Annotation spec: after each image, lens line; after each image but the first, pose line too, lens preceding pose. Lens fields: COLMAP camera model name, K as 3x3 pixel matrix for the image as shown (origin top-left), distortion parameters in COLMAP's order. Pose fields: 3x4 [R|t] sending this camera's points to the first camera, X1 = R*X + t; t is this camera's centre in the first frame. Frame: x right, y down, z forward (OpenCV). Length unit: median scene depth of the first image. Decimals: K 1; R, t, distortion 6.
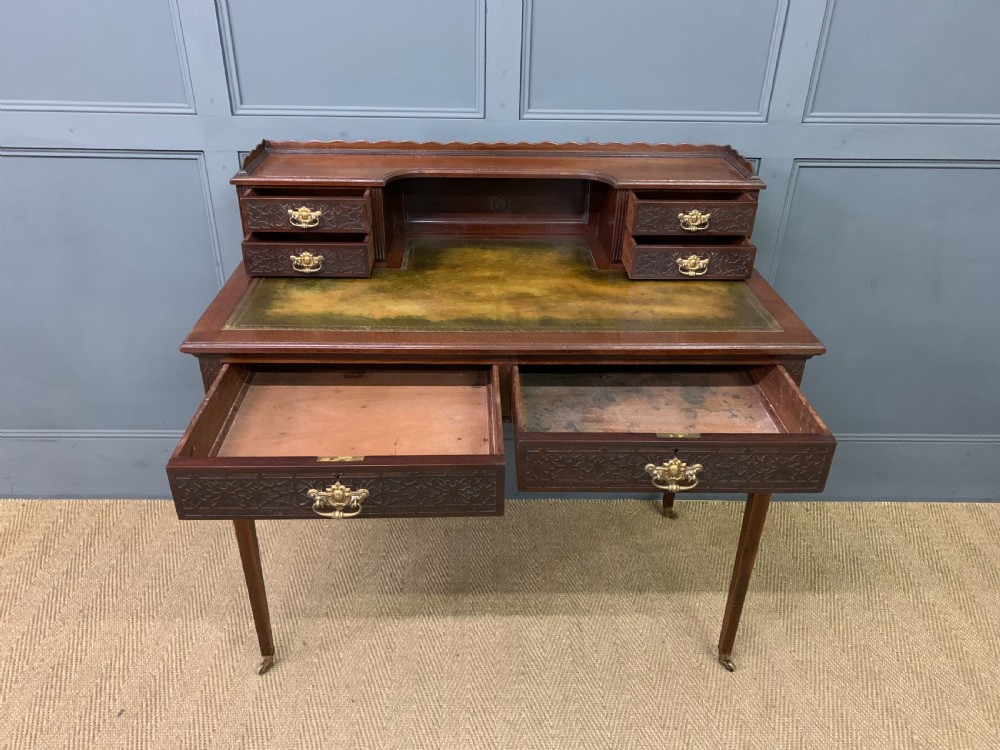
lens RADIAL K [[774.0, 0, 492.8], [0, 774.0, 383.5], [0, 0, 1]] dist [0.032876, -0.020941]
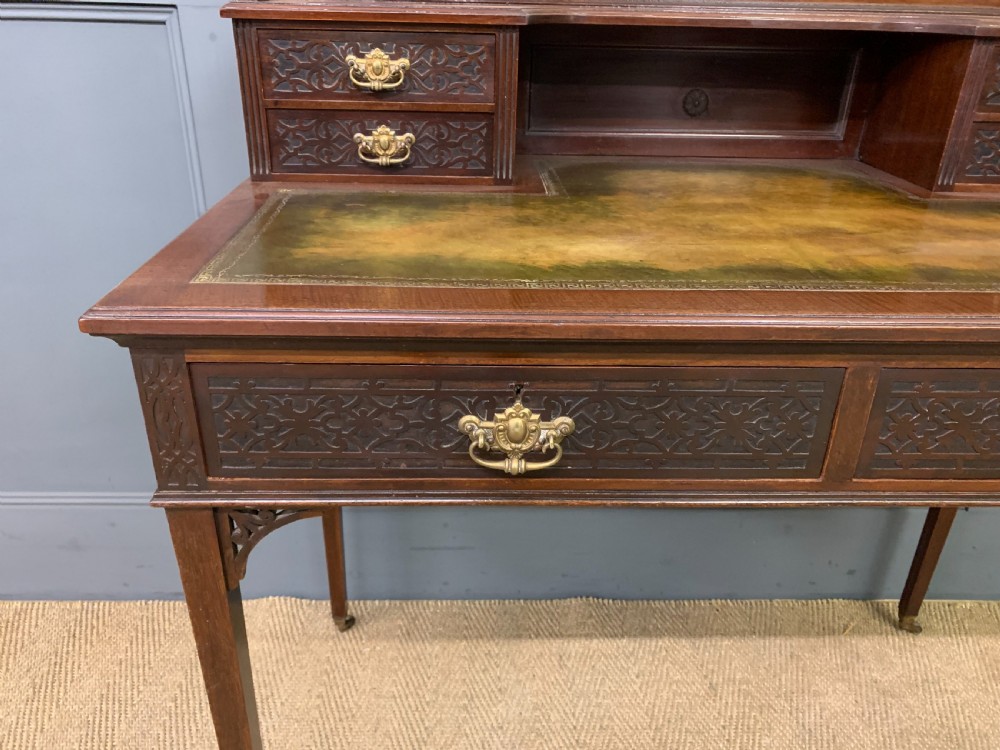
lens RADIAL K [[774.0, 0, 493.7], [0, 774.0, 375.9], [0, 0, 1]] dist [0.032876, -0.020941]
pose [[0.999979, 0.002242, 0.006066, -0.147979], [-0.001878, 0.998235, -0.059361, 0.003901], [-0.006189, 0.059348, 0.998218, 0.460664]]
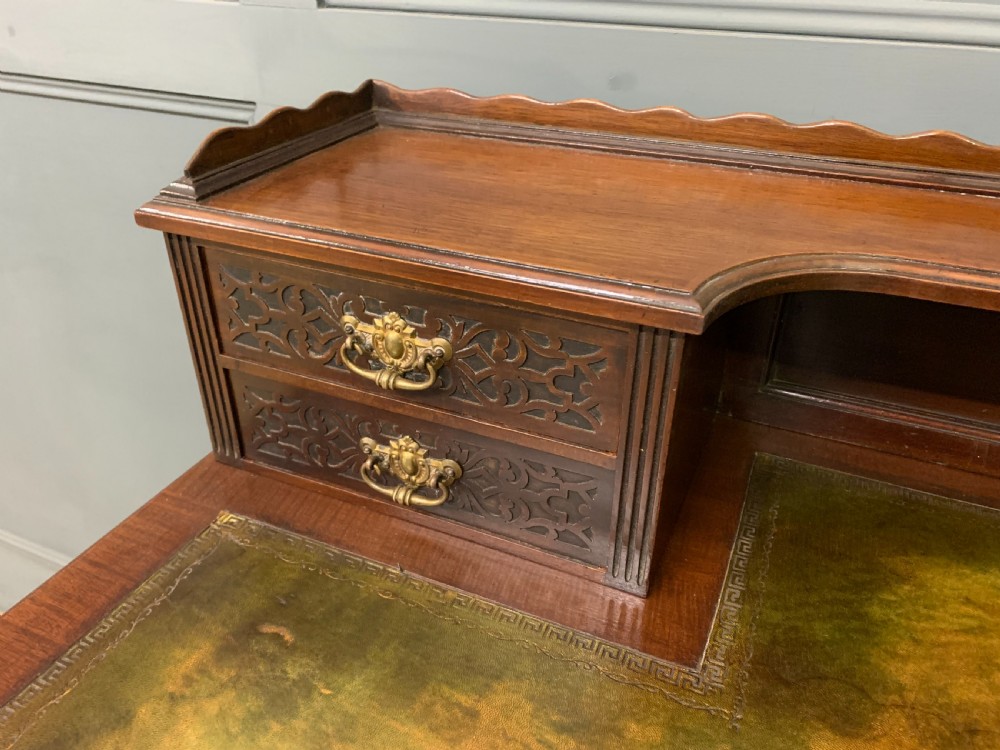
lens RADIAL K [[774.0, 0, 499.0], [0, 774.0, 381.1], [0, 0, 1]] dist [0.032876, -0.020941]
pose [[0.902959, 0.213780, -0.372778, -0.097855], [-0.202115, 0.976813, 0.070607, -0.223473], [0.379229, 0.011588, 0.925230, 0.717096]]
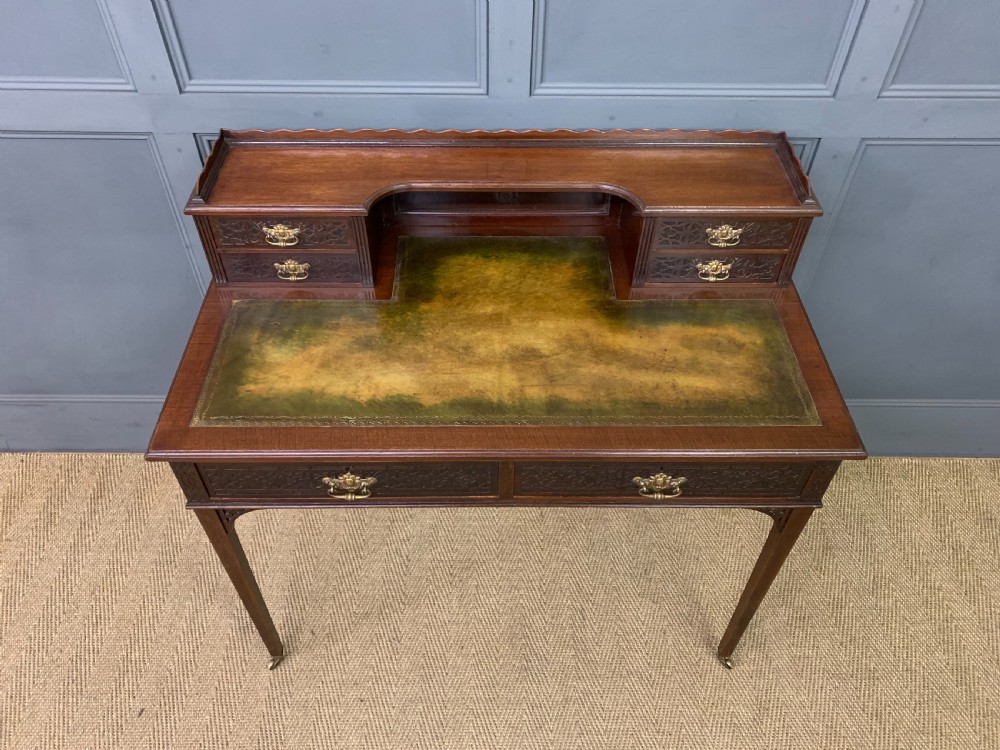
lens RADIAL K [[774.0, 0, 496.2], [0, 774.0, 377.4], [0, 0, 1]] dist [0.032876, -0.020941]
pose [[0.999845, 0.007202, -0.016036, 0.014043], [-0.002147, 0.955421, 0.295238, -0.304521], [0.017448, -0.295158, 0.955289, 0.131941]]
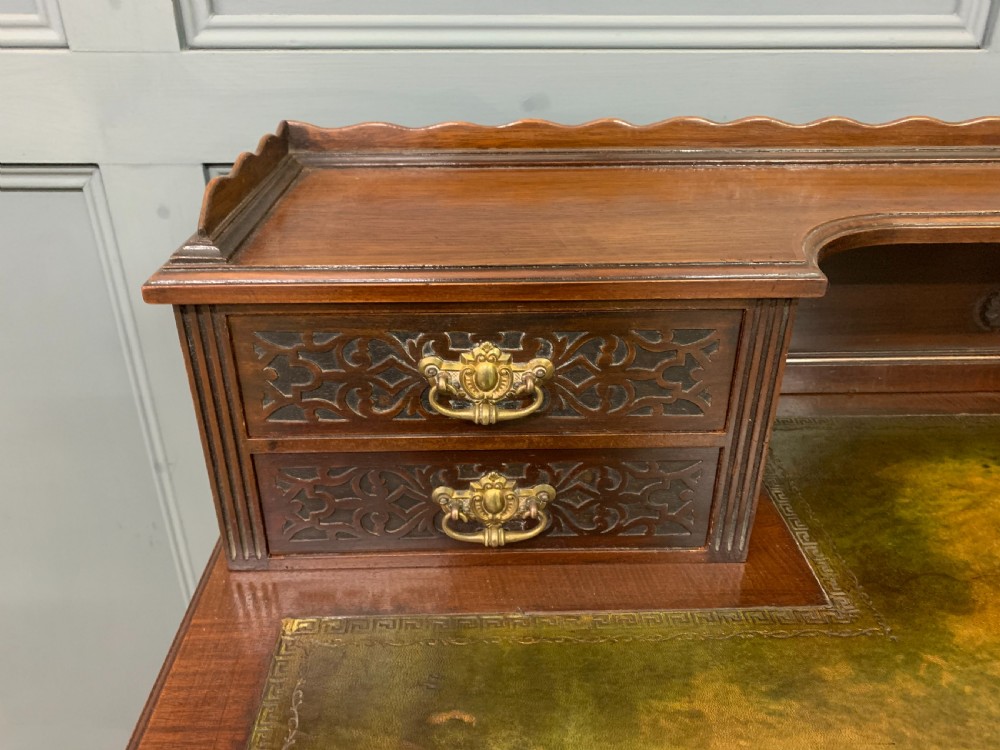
lens RADIAL K [[774.0, 0, 495.8], [0, 774.0, 377.2], [0, 0, 1]] dist [0.032876, -0.020941]
pose [[0.999889, -0.014478, -0.003381, -0.212646], [0.014383, 0.999542, -0.026616, -0.205117], [0.003765, 0.026564, 0.999640, 0.699803]]
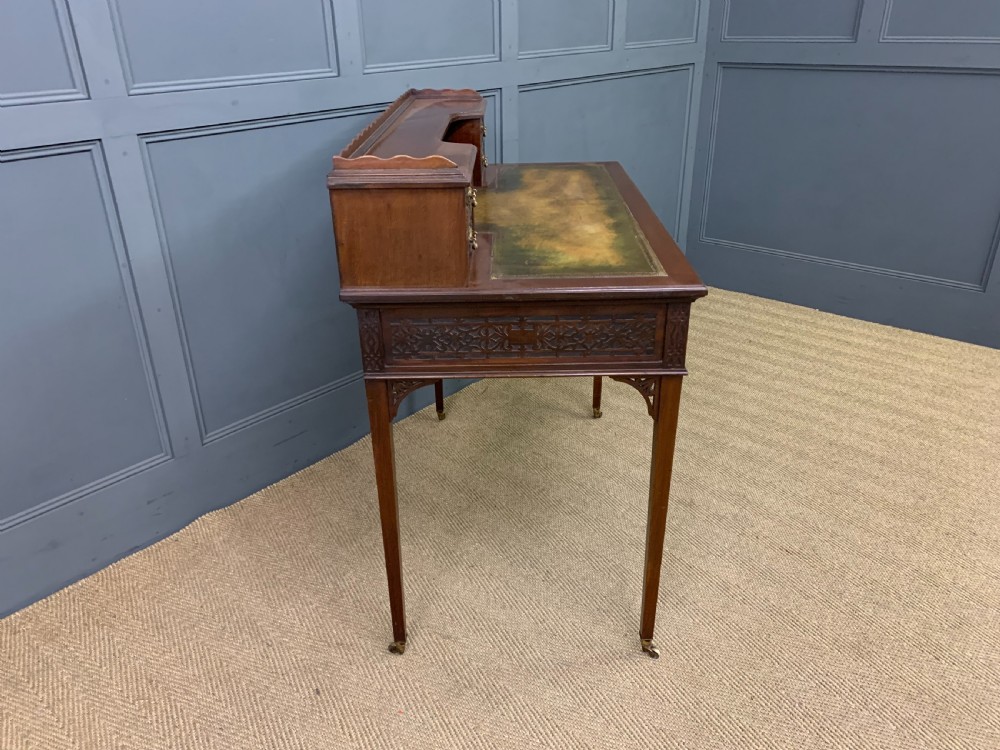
lens RADIAL K [[774.0, 0, 501.3], [0, 774.0, 377.8], [0, 0, 1]] dist [0.032876, -0.020941]
pose [[0.030703, -0.452152, 0.891413, -1.000153], [0.508526, 0.774850, 0.375512, -0.344715], [-0.860499, 0.441777, 0.253721, 0.776719]]
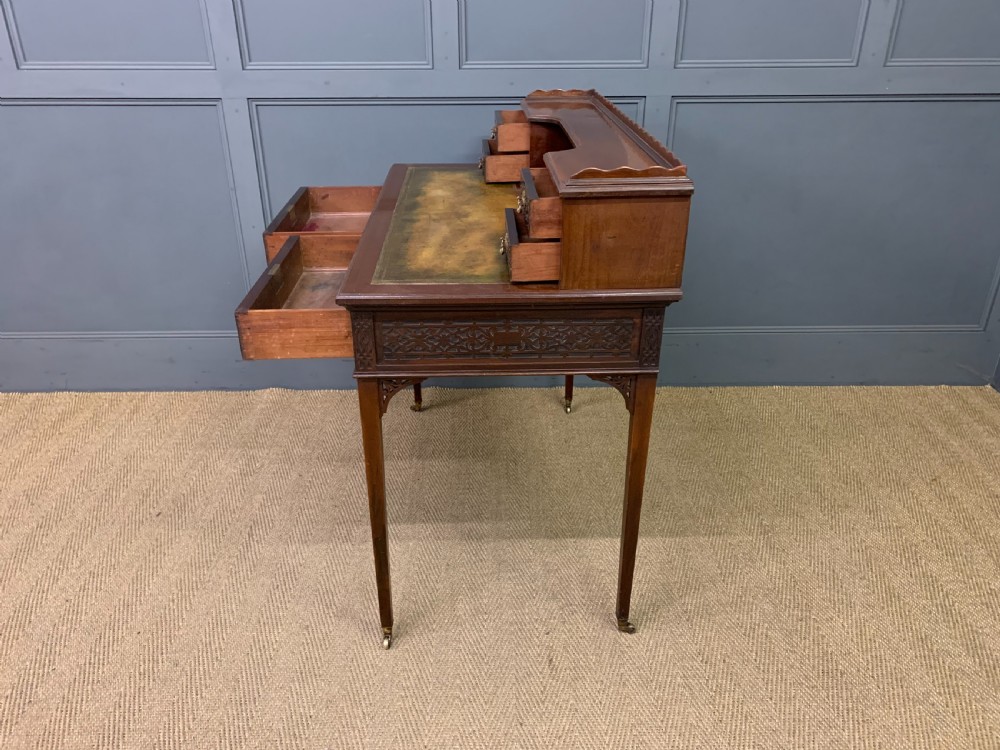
lens RADIAL K [[774.0, 0, 494.3], [0, 774.0, 370.3], [0, 0, 1]] dist [0.032876, -0.020941]
pose [[0.999793, -0.016453, -0.011998, 0.102794], [0.015810, 0.998530, -0.051845, 0.245169], [0.012833, 0.051645, 0.998583, -0.297956]]
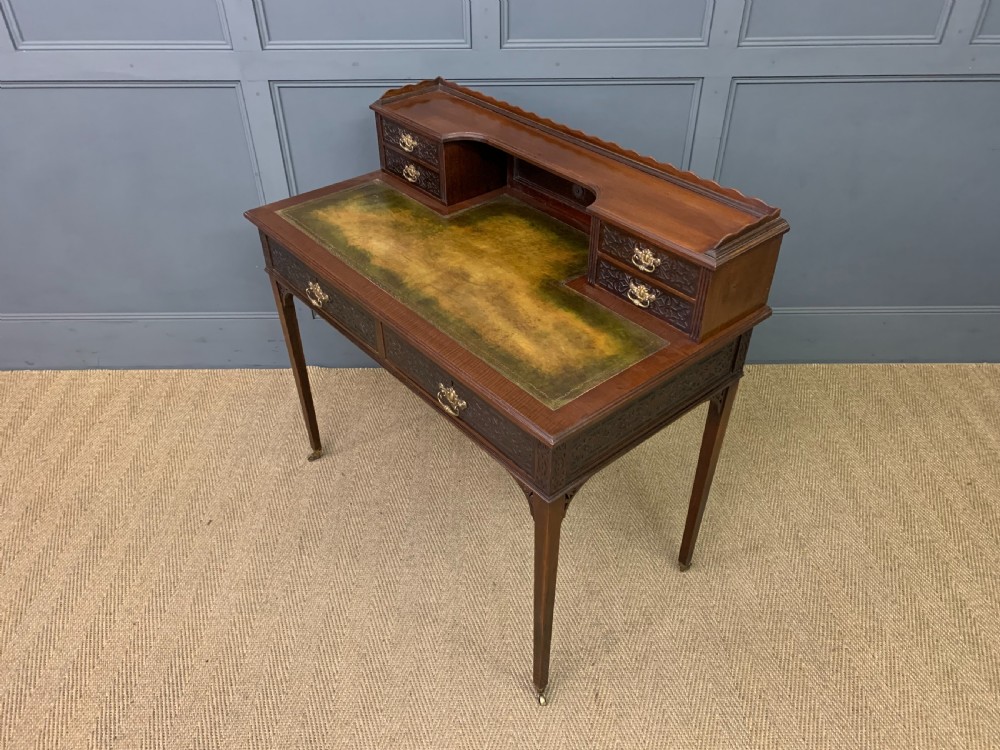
lens RADIAL K [[774.0, 0, 500.1], [0, 774.0, 380.7], [0, 0, 1]] dist [0.032876, -0.020941]
pose [[0.999761, -0.011853, -0.018371, 0.050631], [0.014506, 0.988318, 0.151711, -0.016184], [0.016358, -0.151941, 0.988254, -0.269290]]
